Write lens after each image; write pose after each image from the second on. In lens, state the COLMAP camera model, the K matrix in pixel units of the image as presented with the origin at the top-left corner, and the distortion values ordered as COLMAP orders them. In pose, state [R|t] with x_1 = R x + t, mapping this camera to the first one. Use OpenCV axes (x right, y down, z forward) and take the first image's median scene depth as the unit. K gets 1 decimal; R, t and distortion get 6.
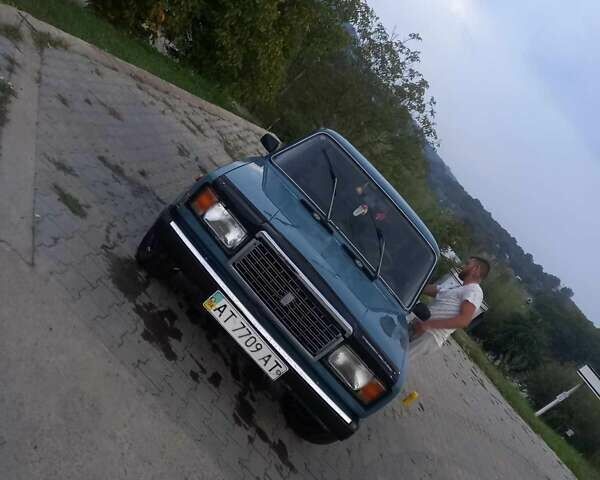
lens RADIAL K [[586.9, 0, 300.0], [0, 586.9, 240.0], [0, 0, 1]] dist [0.071367, -0.005605]
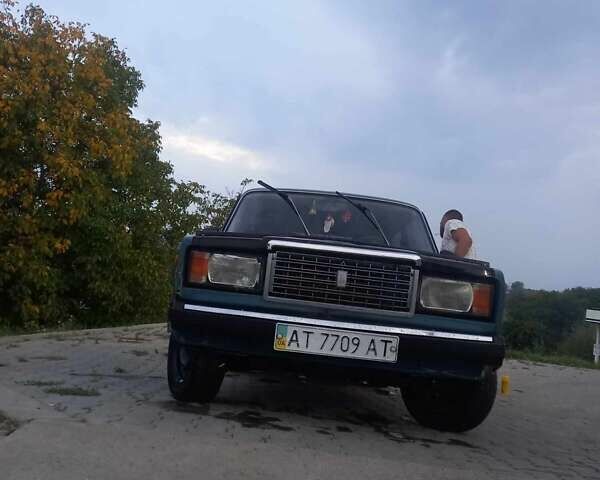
lens RADIAL K [[586.9, 0, 300.0], [0, 586.9, 240.0], [0, 0, 1]] dist [0.071367, -0.005605]
pose [[0.741041, -0.634986, 0.218289, -0.218908], [0.671298, 0.707755, -0.220096, 0.206233], [-0.014737, 0.309637, 0.950741, 0.136549]]
